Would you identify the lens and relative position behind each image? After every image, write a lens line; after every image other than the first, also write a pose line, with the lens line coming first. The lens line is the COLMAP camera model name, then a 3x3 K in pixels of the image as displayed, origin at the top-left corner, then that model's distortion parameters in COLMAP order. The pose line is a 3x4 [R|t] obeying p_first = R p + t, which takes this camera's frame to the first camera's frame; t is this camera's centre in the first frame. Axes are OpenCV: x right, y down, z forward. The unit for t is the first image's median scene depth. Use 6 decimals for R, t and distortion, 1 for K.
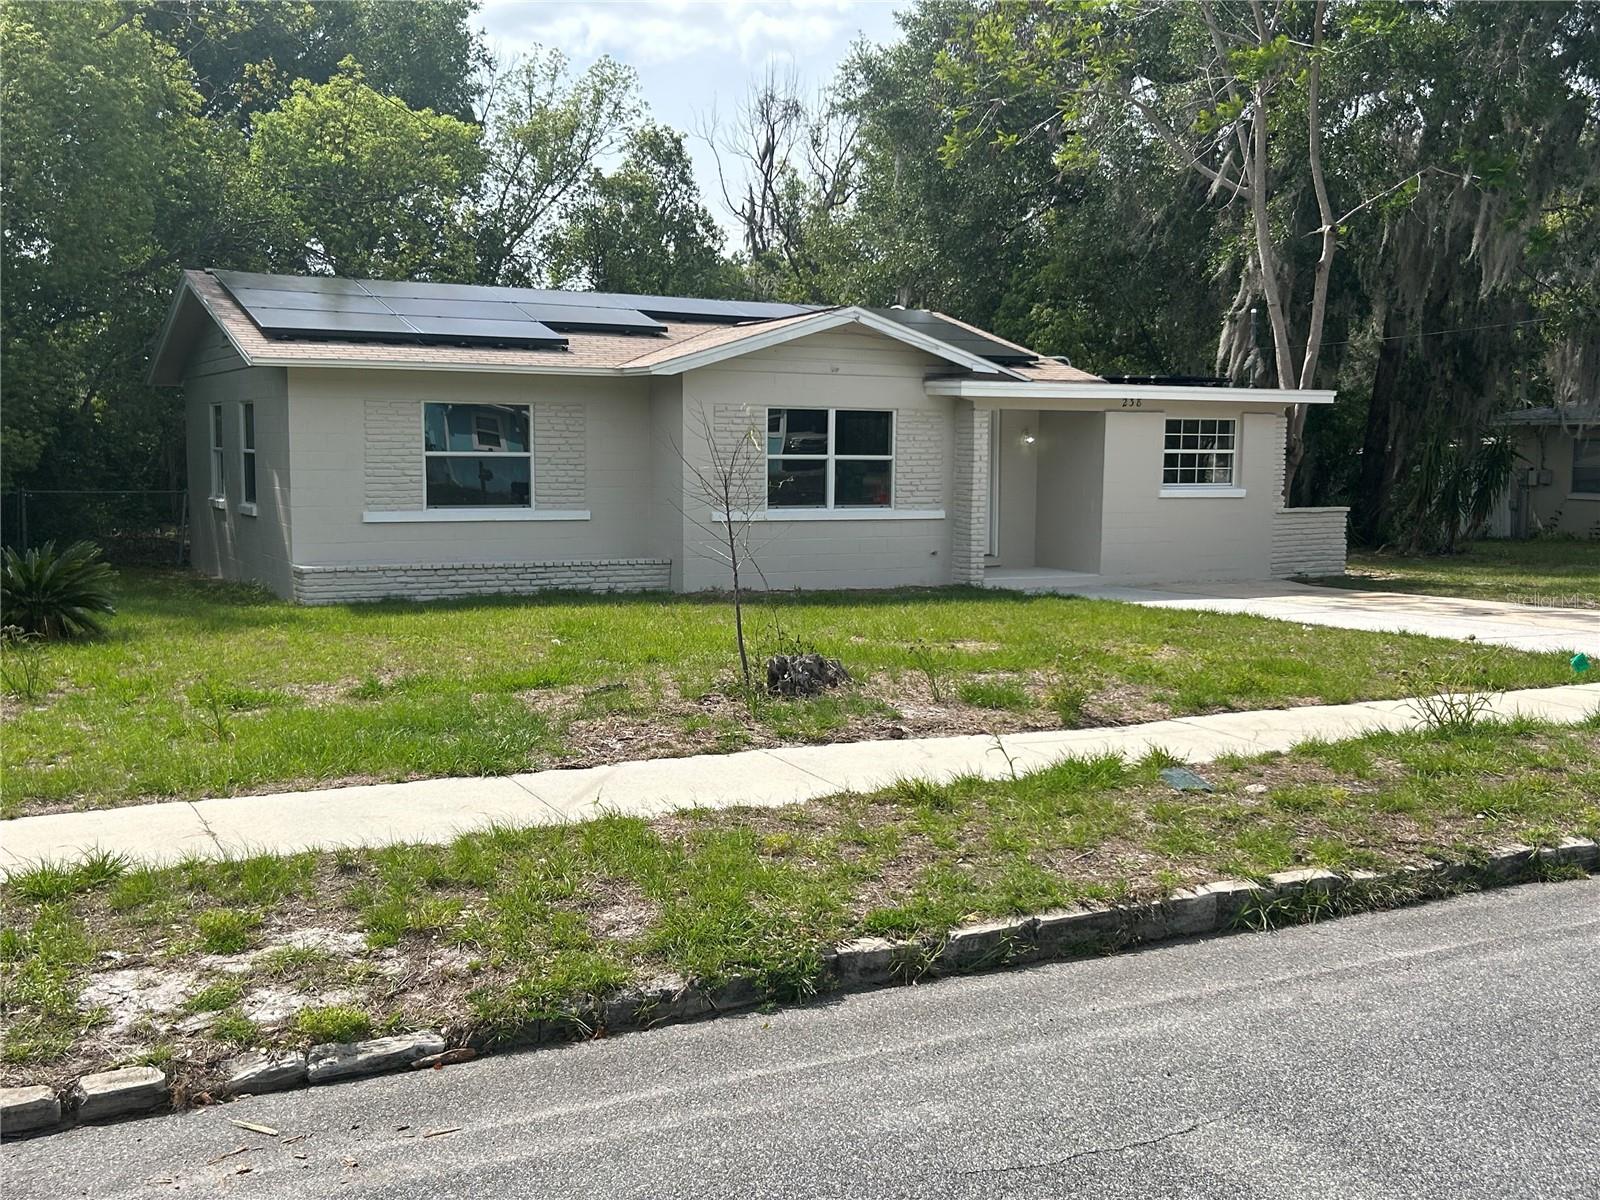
lens RADIAL K [[1657.9, 0, 805.1], [0, 1657.9, 606.2], [0, 0, 1]] dist [0.025046, 0.000000]
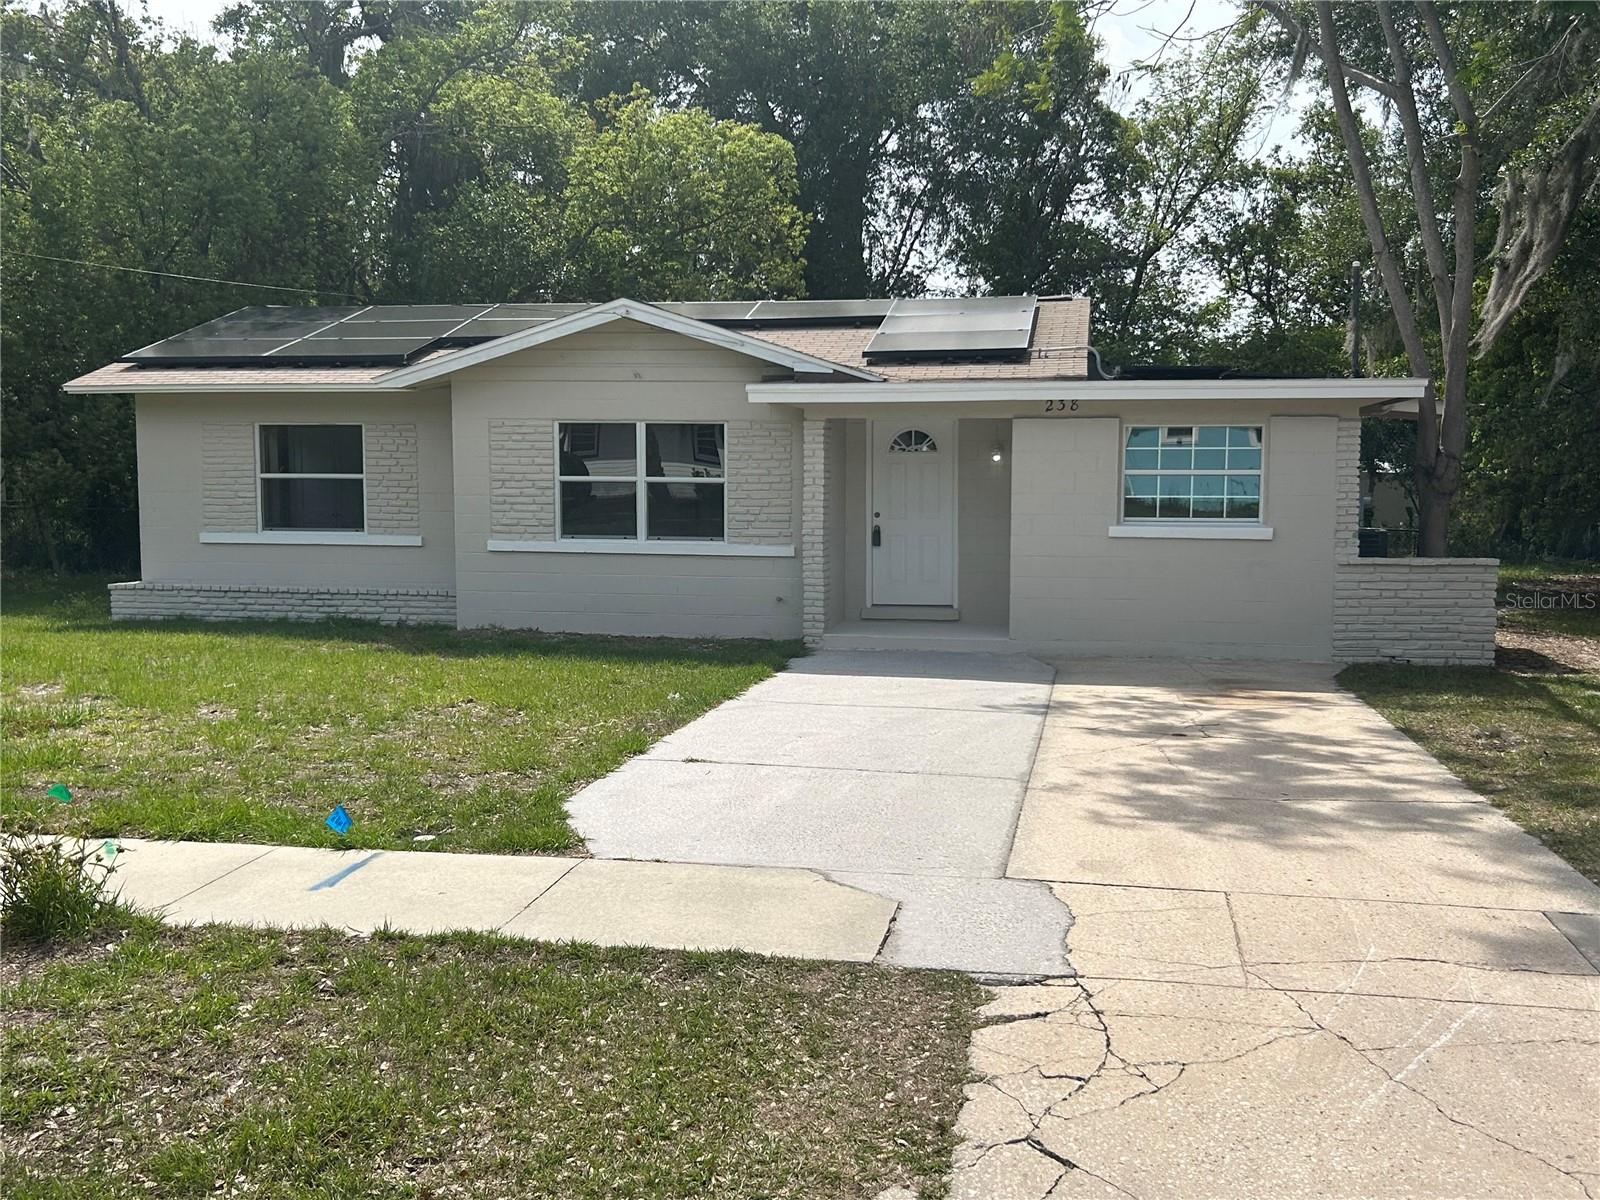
lens RADIAL K [[1657.9, 0, 803.9], [0, 1657.9, 602.6], [0, 0, 1]] dist [0.025046, 0.000000]
pose [[0.780942, 0.045899, -0.622915, 0.617656], [-0.058026, 0.998315, 0.000814, -0.033379], [0.621902, 0.035510, 0.782289, 0.400144]]
